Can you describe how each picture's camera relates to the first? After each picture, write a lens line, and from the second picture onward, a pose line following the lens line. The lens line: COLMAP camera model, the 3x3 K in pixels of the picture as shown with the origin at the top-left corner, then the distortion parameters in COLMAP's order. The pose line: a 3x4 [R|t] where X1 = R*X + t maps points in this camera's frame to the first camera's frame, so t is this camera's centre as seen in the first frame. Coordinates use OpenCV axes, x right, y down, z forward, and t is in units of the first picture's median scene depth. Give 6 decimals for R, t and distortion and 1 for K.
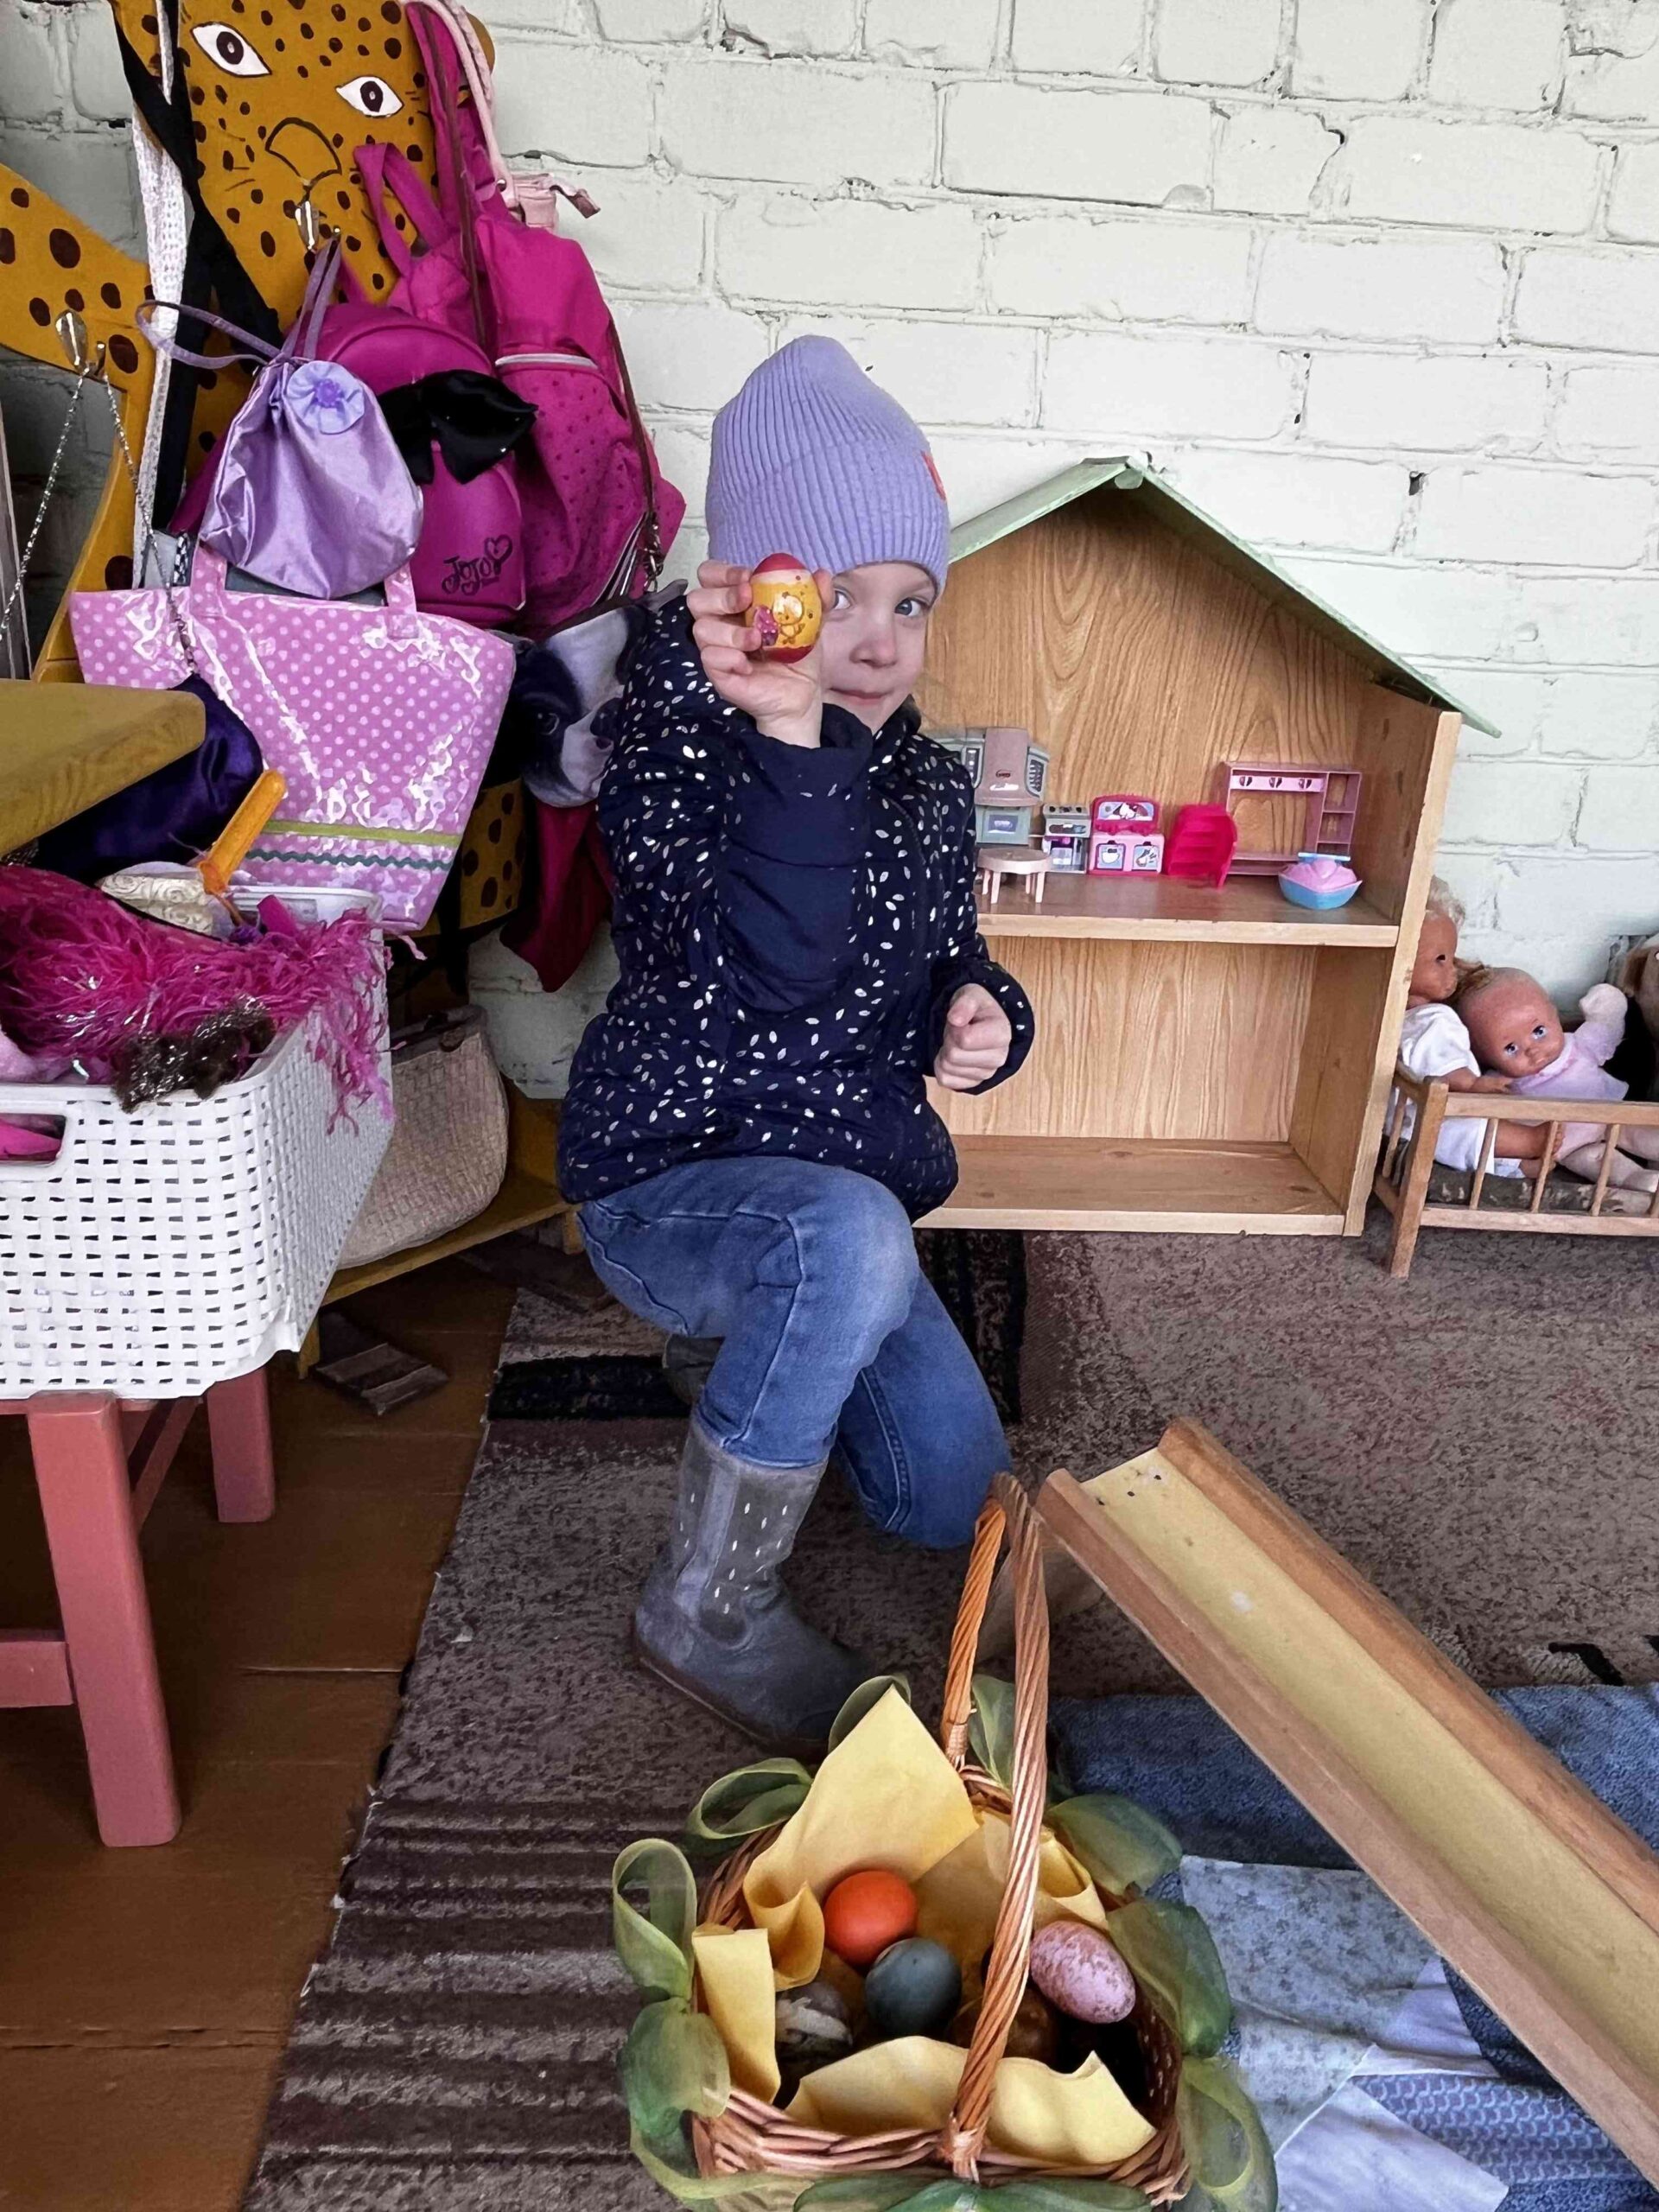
lens RADIAL K [[1519.1, 0, 829.5], [0, 1519.1, 1106.0], [0, 0, 1]] dist [0.004552, -0.006159]
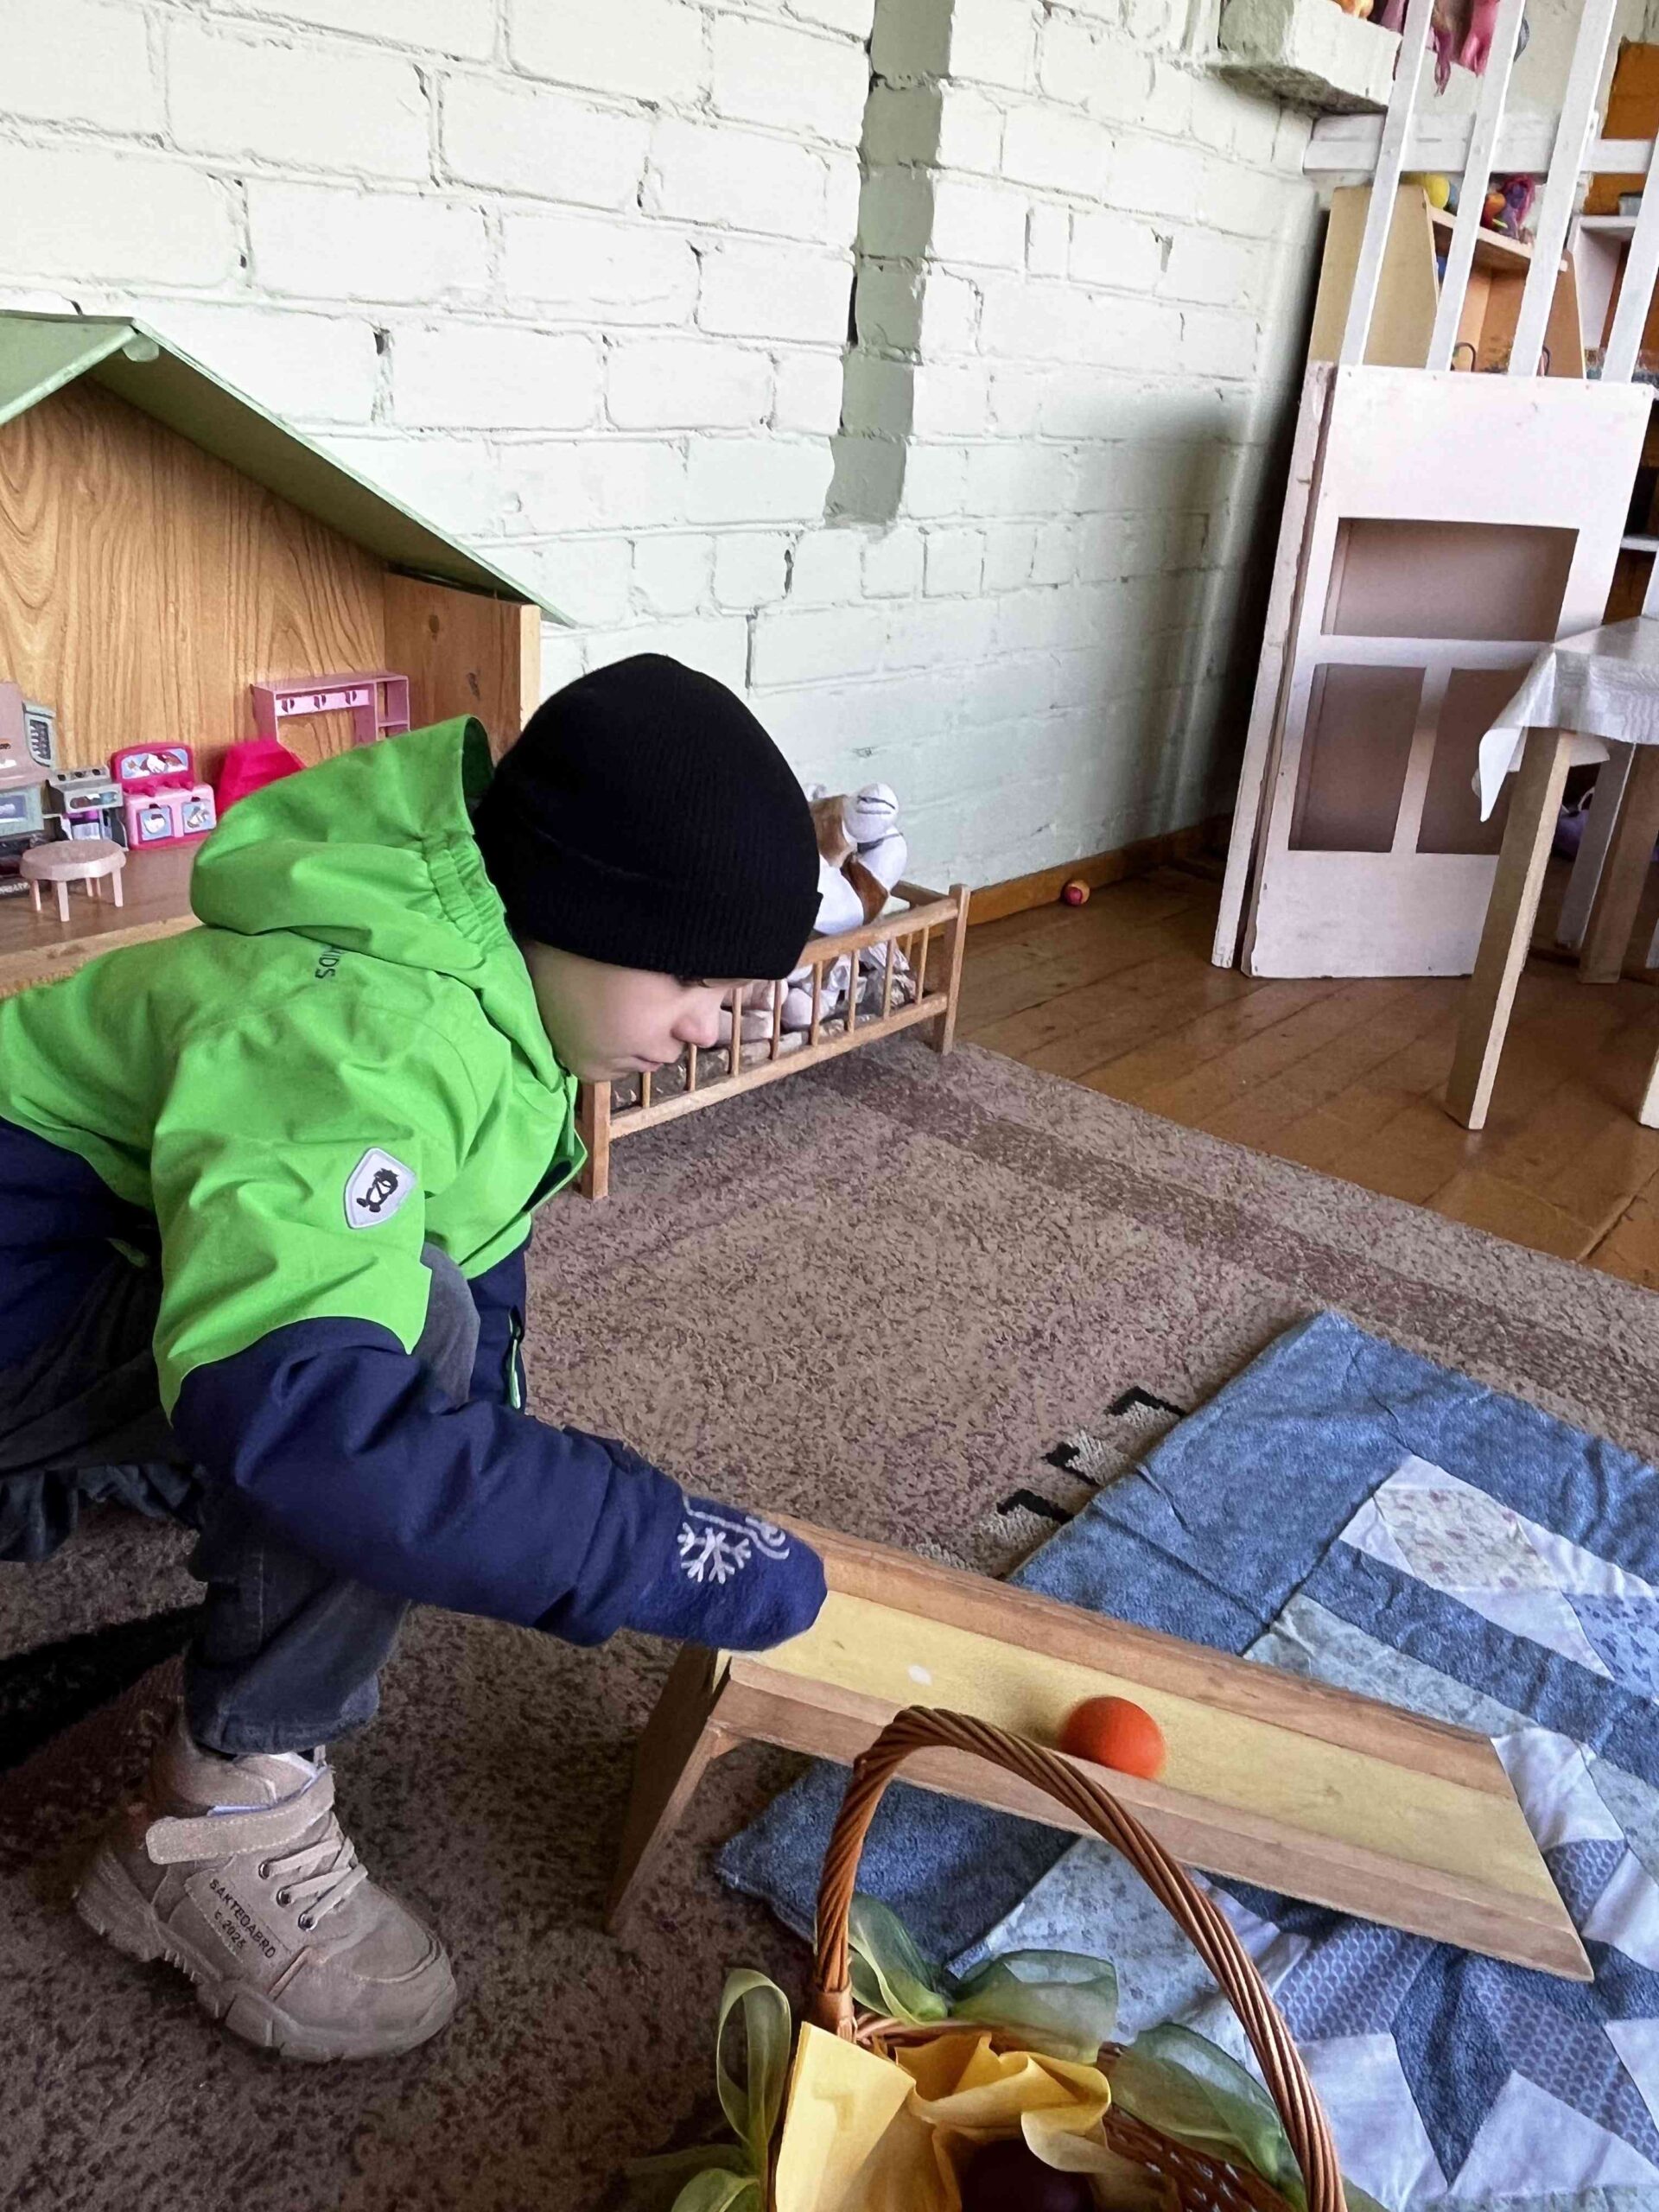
lens RADIAL K [[1572.5, 0, 829.5], [0, 1572.5, 1106.0], [0, 0, 1]] dist [-0.004335, -0.005449]
pose [[0.709253, -0.306878, 0.634655, -0.137433], [0.248790, 0.951312, 0.181960, -0.088678], [-0.659594, 0.028840, 0.751069, 0.159717]]
